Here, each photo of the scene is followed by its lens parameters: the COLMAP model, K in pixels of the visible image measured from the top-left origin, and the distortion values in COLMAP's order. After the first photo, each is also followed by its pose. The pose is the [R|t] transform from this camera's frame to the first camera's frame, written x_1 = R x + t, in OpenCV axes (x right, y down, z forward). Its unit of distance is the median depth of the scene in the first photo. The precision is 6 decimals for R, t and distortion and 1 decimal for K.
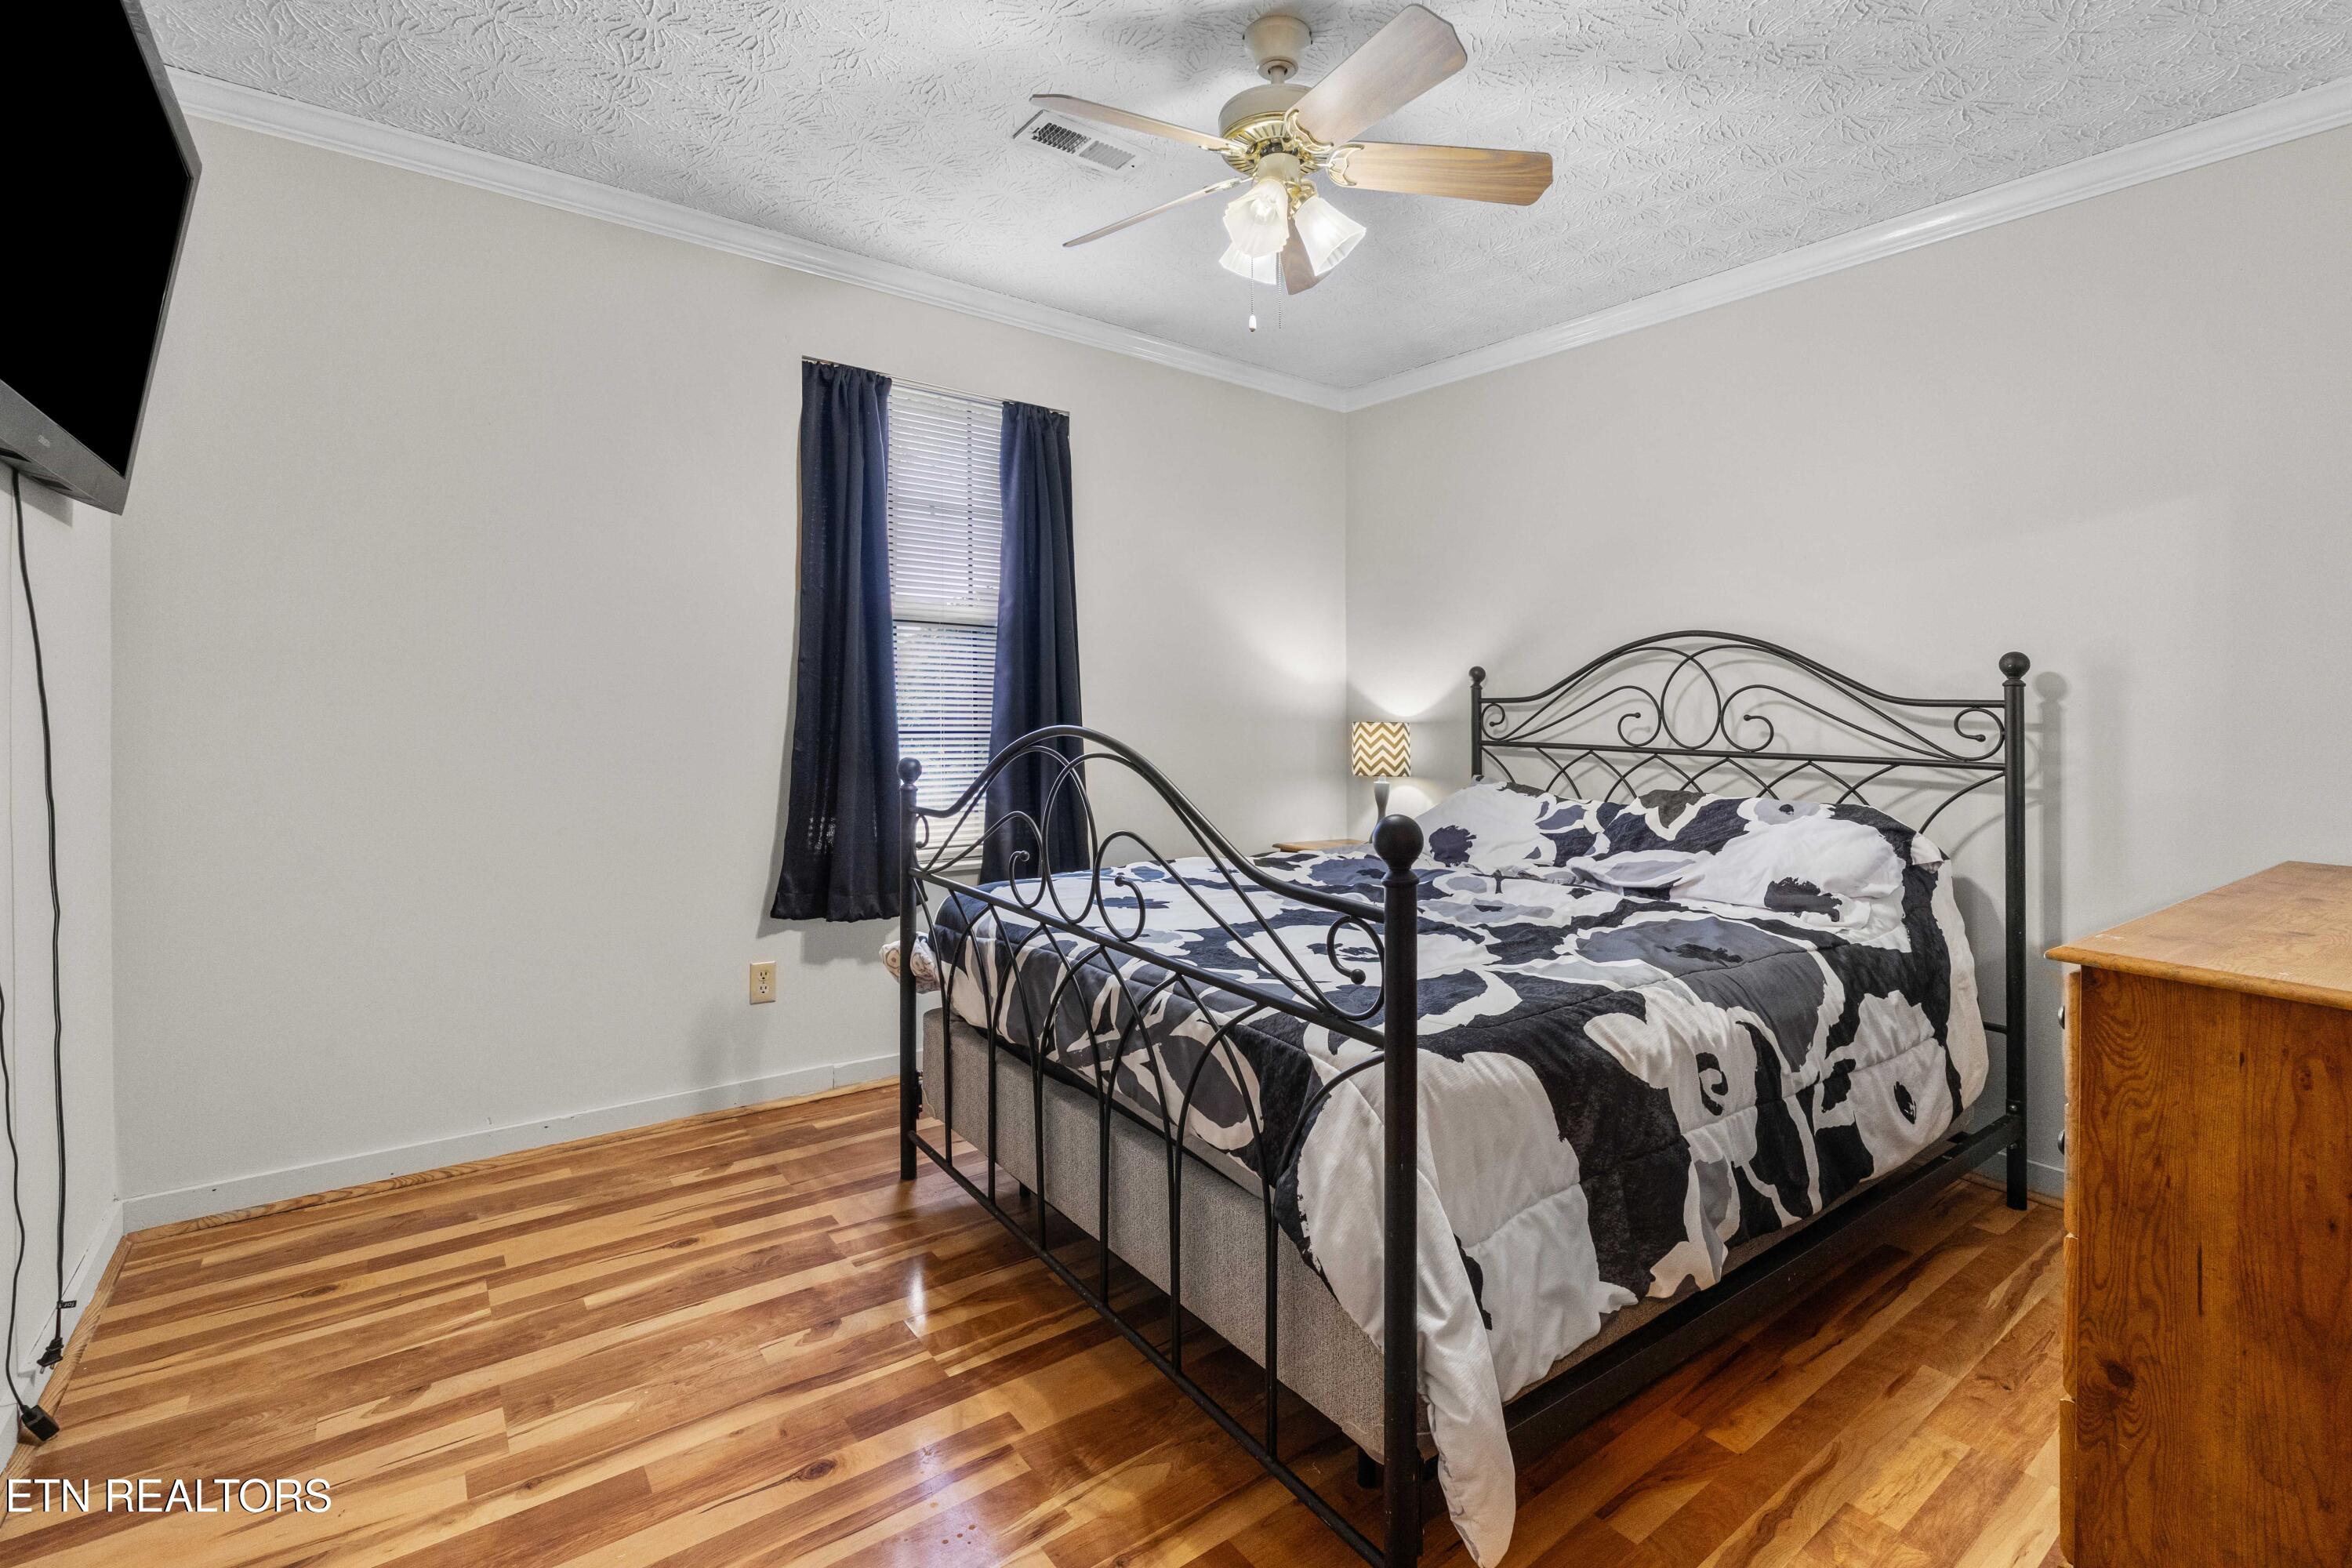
lens RADIAL K [[1072.6, 0, 1188.1], [0, 1072.6, 733.5], [0, 0, 1]] dist [-0.004558, 0.000272]
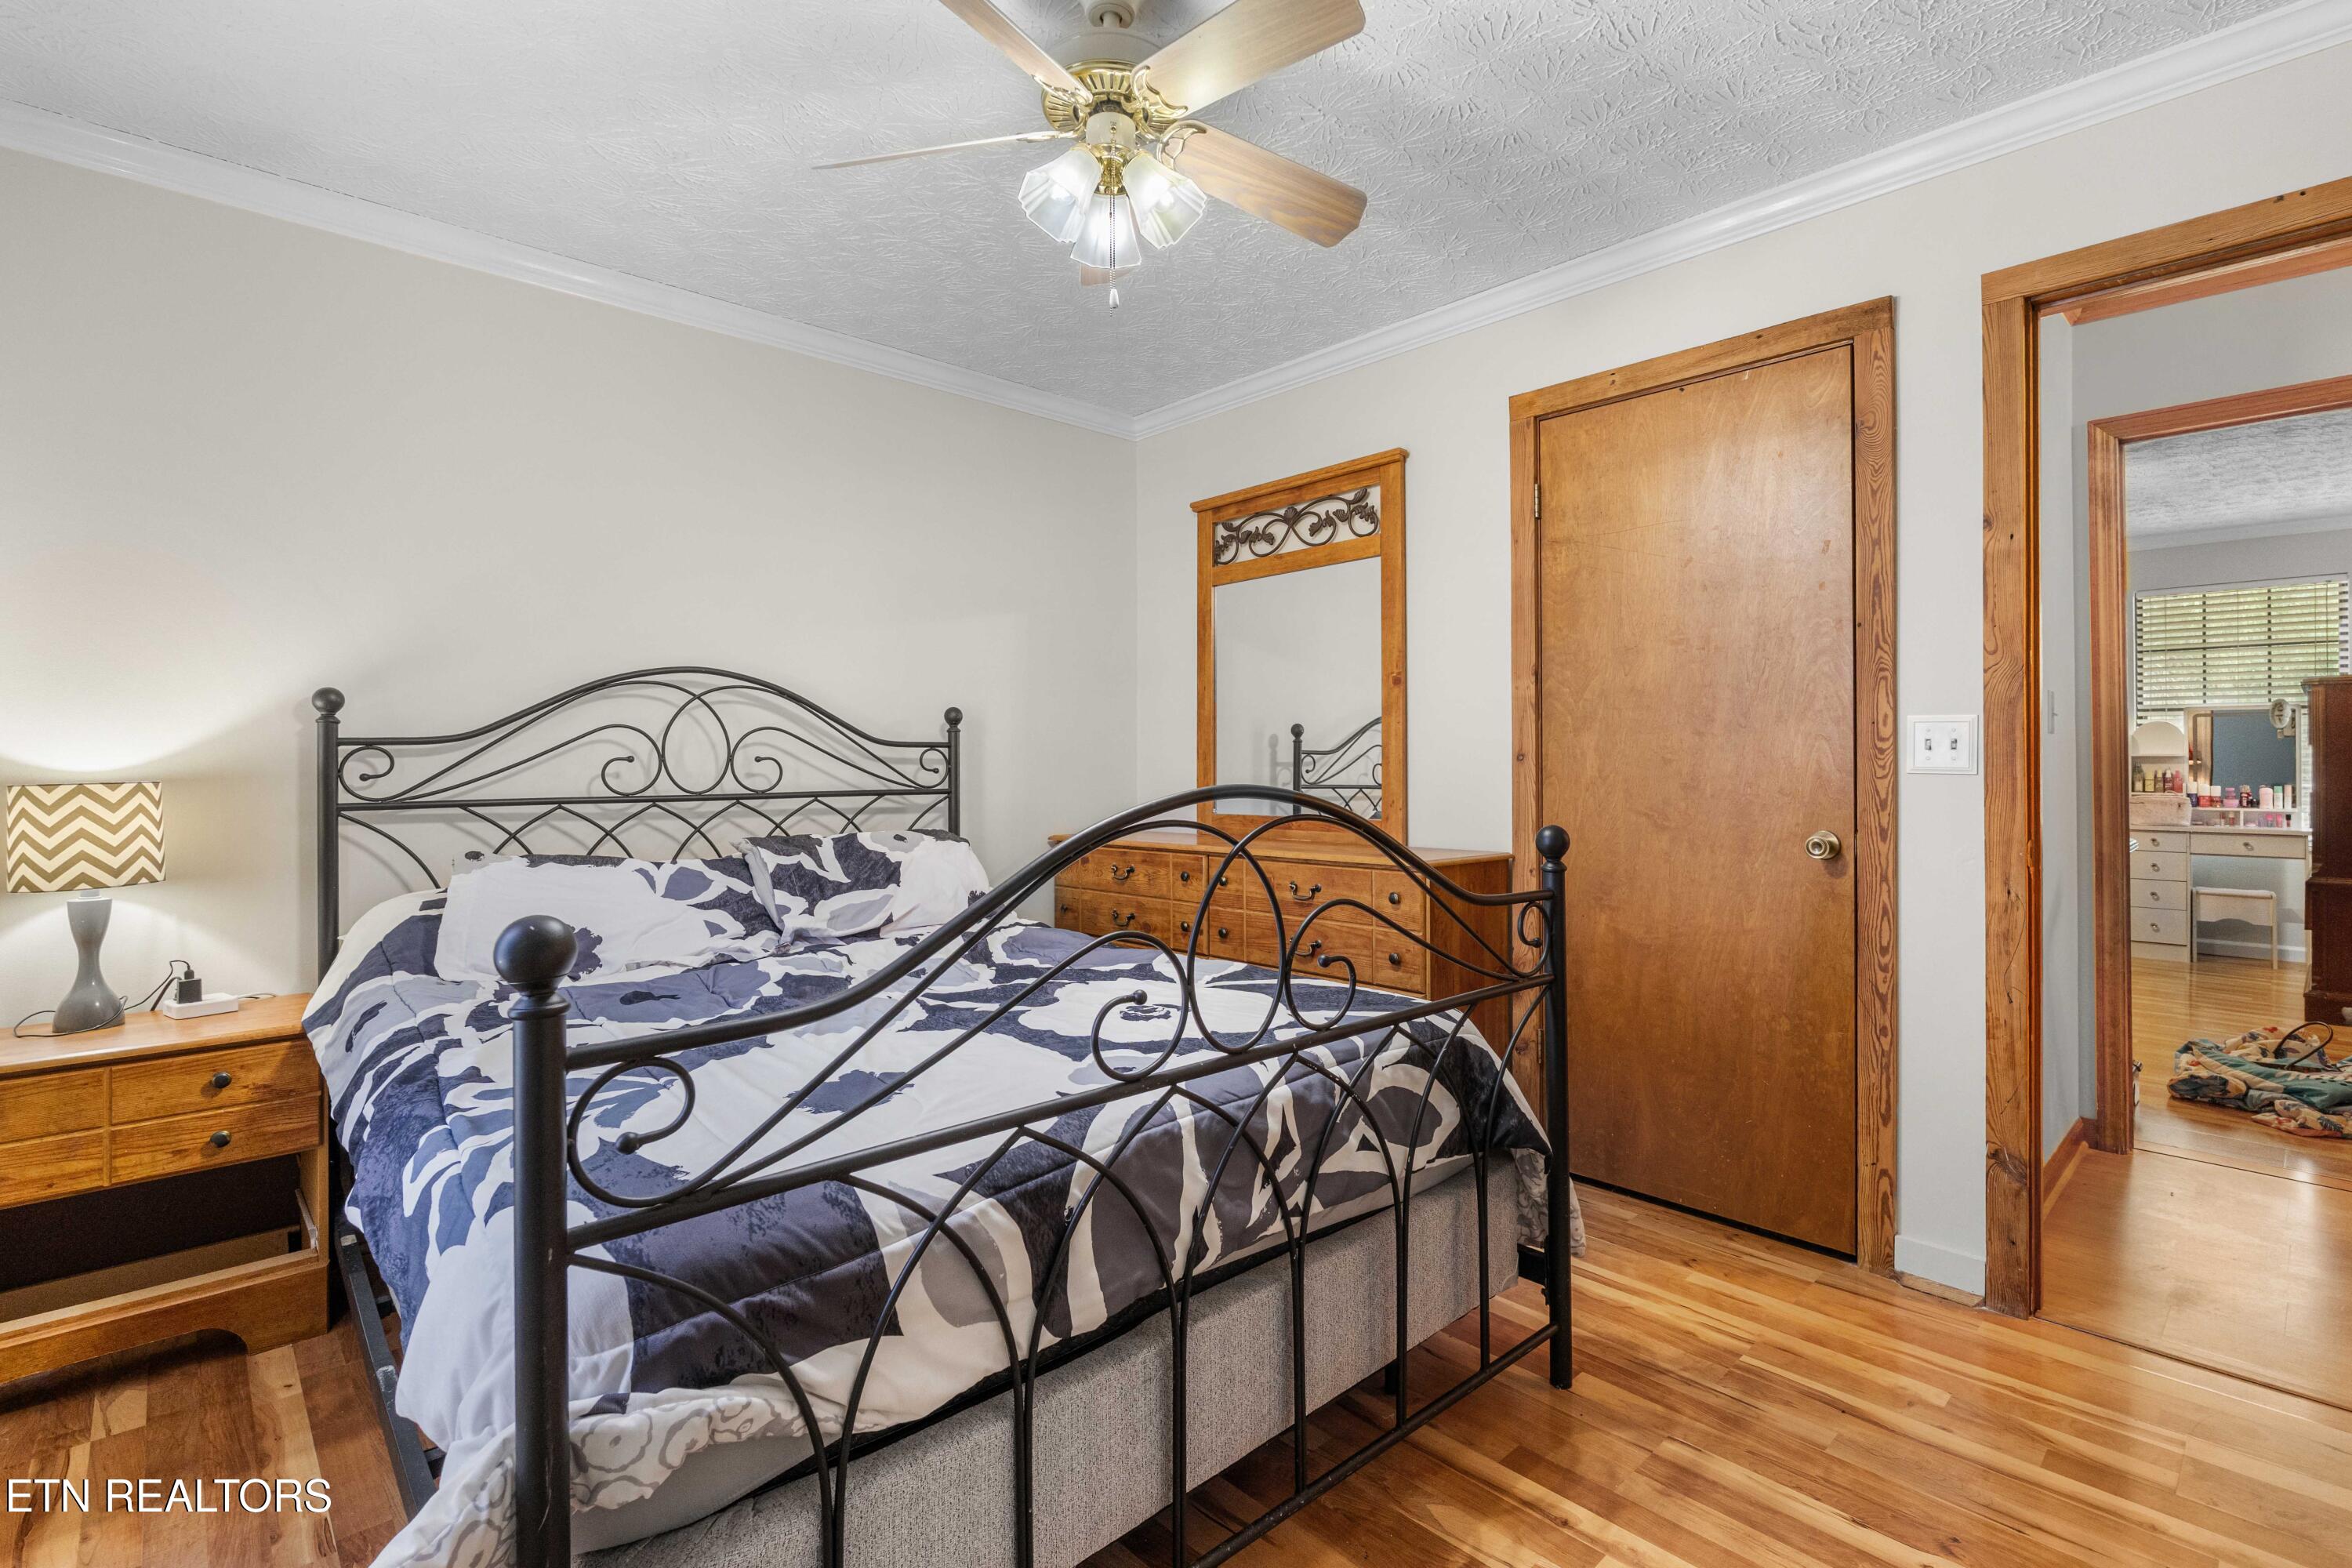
lens RADIAL K [[1087.6, 0, 1217.7], [0, 1087.6, 750.7], [0, 0, 1]] dist [0.001482, 0.000199]
pose [[-0.120558, -0.015700, 0.992582, -0.580769], [0.021364, 0.999602, 0.018405, -0.034473], [-0.992476, 0.023424, -0.120175, 0.746958]]
